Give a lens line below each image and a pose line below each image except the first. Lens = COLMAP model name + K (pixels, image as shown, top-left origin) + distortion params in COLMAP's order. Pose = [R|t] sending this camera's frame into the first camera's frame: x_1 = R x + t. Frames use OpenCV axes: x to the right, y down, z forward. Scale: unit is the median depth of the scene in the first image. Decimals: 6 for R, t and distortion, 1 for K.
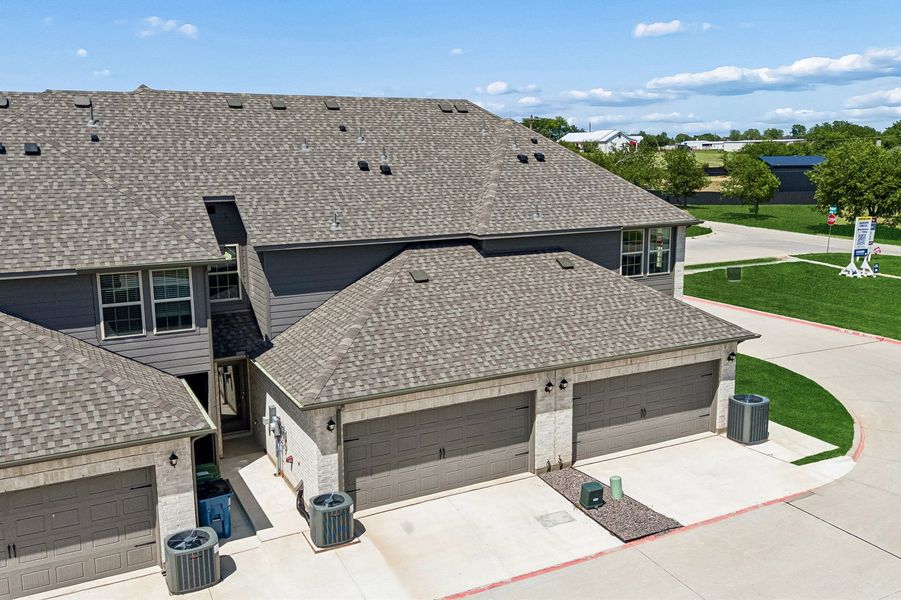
lens RADIAL K [[774.4, 0, 462.5], [0, 774.4, 301.3], [0, 0, 1]] dist [0.112998, -0.146972]
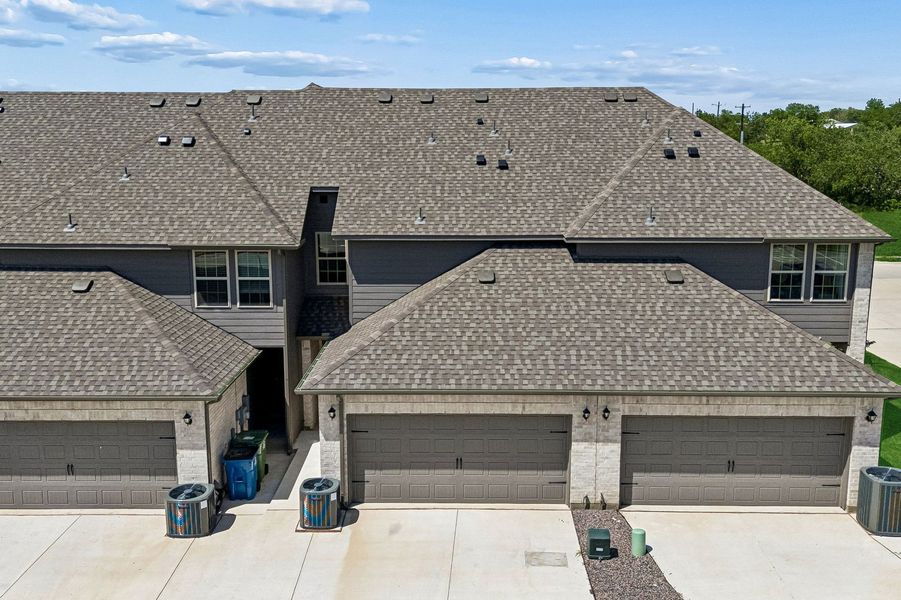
lens RADIAL K [[794.9, 0, 444.9], [0, 794.9, 299.6], [0, 0, 1]] dist [0.119722, -0.193956]
pose [[0.882085, 0.099527, -0.460457, 0.390481], [-0.096455, 0.994877, 0.030265, -0.032288], [0.461111, 0.017718, 0.887166, 0.118369]]
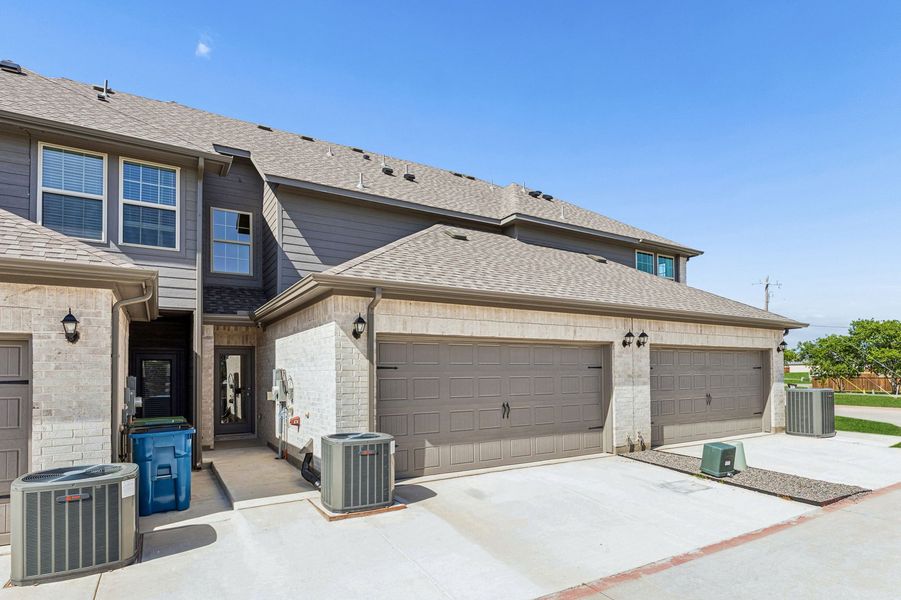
lens RADIAL K [[480.1, 0, 450.5], [0, 480.1, 369.7], [0, 0, 1]] dist [0.002928, 0.000940]
pose [[0.998240, 0.002658, 0.059240, -0.105215], [0.008836, 0.981177, -0.192908, 0.244761], [-0.058637, 0.193092, 0.979427, 0.551966]]
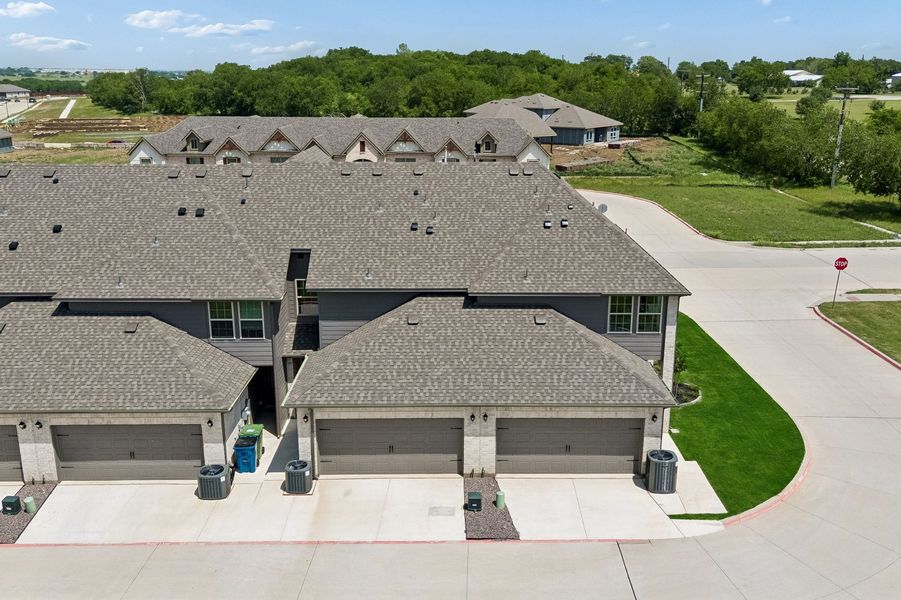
lens RADIAL K [[762.3, 0, 450.3], [0, 762.3, 318.7], [0, 0, 1]] dist [0.158179, -0.338522]
pose [[0.891677, 0.138185, -0.431065, 0.654228], [-0.094646, 0.988132, 0.120981, -0.228225], [0.442667, -0.067077, 0.894174, -0.212176]]
